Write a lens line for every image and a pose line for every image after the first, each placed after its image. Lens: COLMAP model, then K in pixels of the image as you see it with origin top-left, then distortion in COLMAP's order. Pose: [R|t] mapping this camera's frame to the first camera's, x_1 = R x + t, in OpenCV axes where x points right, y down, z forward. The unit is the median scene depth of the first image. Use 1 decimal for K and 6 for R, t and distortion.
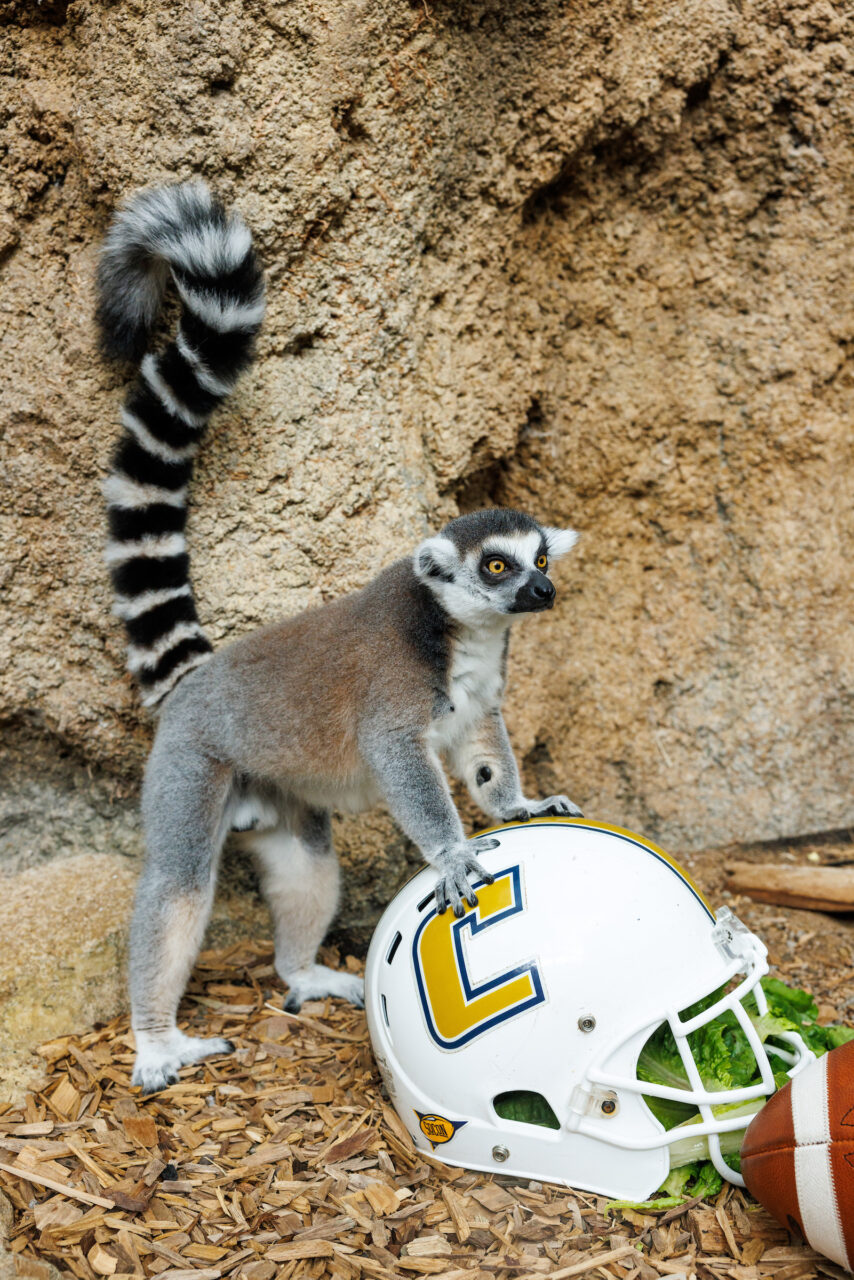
lens RADIAL K [[1556.4, 0, 427.0], [0, 1556.4, 640.0], [0, 0, 1]] dist [0.028756, -0.011139]
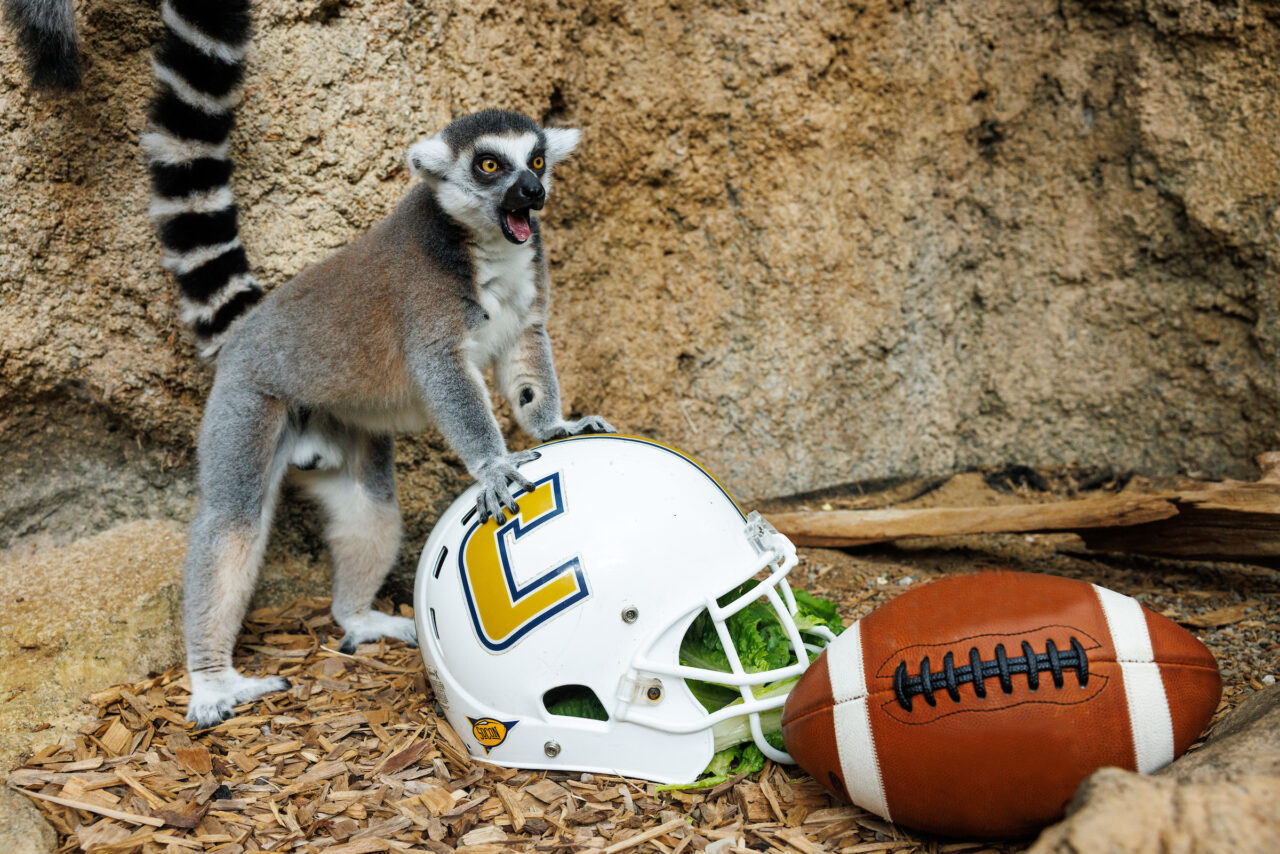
lens RADIAL K [[1343.1, 0, 627.4], [0, 1343.1, 421.9], [0, 0, 1]] dist [0.034171, -0.012642]
pose [[0.992923, -0.043619, 0.110457, 0.005871], [0.043303, 0.999048, 0.005258, 0.084626], [-0.110581, -0.000438, 0.993867, 0.085187]]
